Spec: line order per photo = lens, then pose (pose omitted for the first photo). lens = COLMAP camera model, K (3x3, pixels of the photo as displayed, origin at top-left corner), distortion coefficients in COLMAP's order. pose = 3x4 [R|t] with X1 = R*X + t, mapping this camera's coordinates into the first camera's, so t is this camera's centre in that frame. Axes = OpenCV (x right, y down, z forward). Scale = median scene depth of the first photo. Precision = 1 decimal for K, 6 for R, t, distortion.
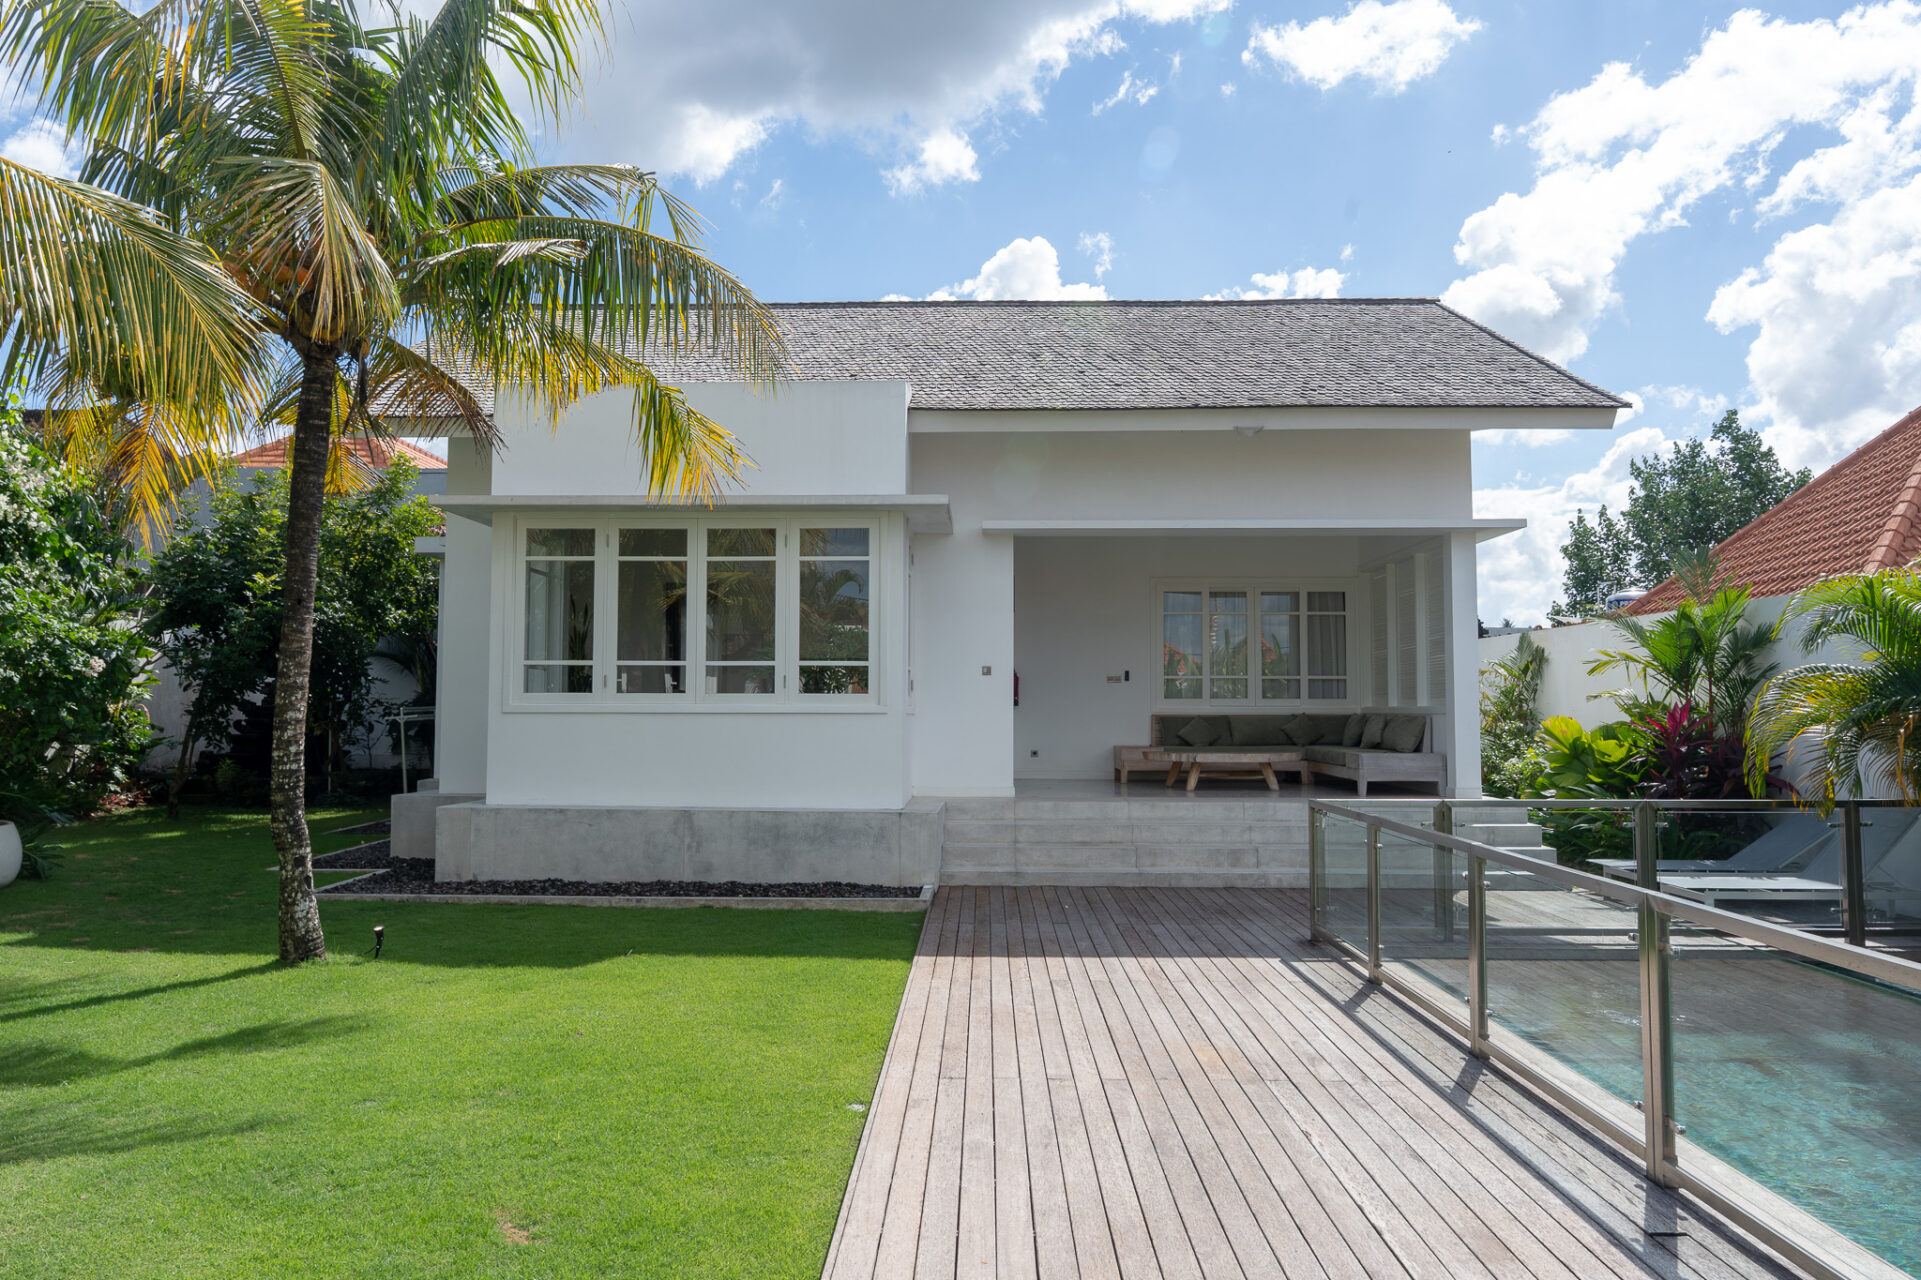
lens RADIAL K [[1291.0, 0, 961.6], [0, 1291.0, 640.0], [0, 0, 1]] dist [0.000258, -0.002877]
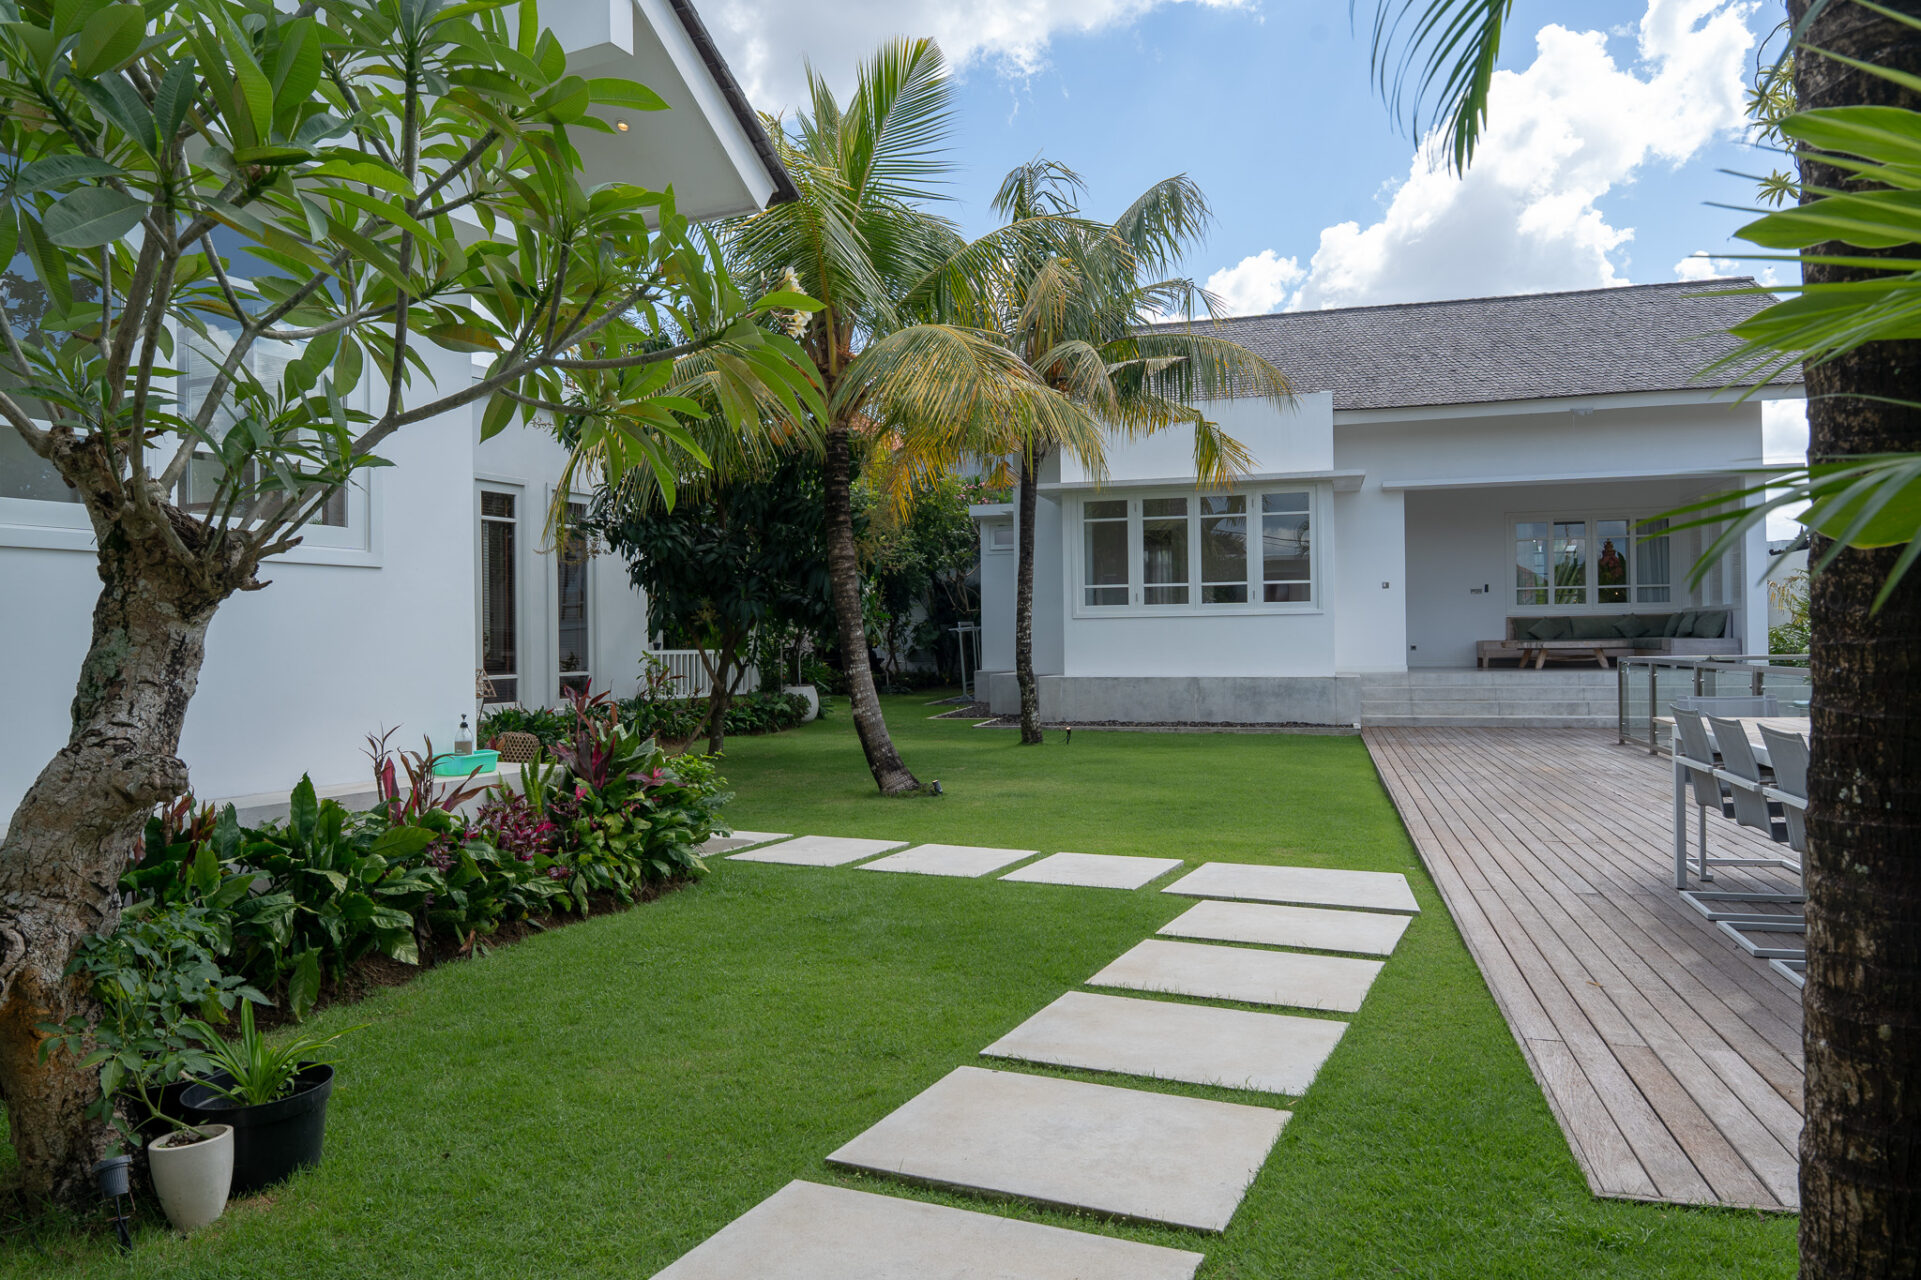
lens RADIAL K [[1291.0, 0, 955.8], [0, 1291.0, 636.2], [0, 0, 1]] dist [0.000258, -0.002877]
pose [[0.968929, -0.014648, -0.246904, -0.091898], [0.027625, 0.998408, 0.049179, -0.003740], [0.245791, -0.054472, 0.967791, -0.524371]]
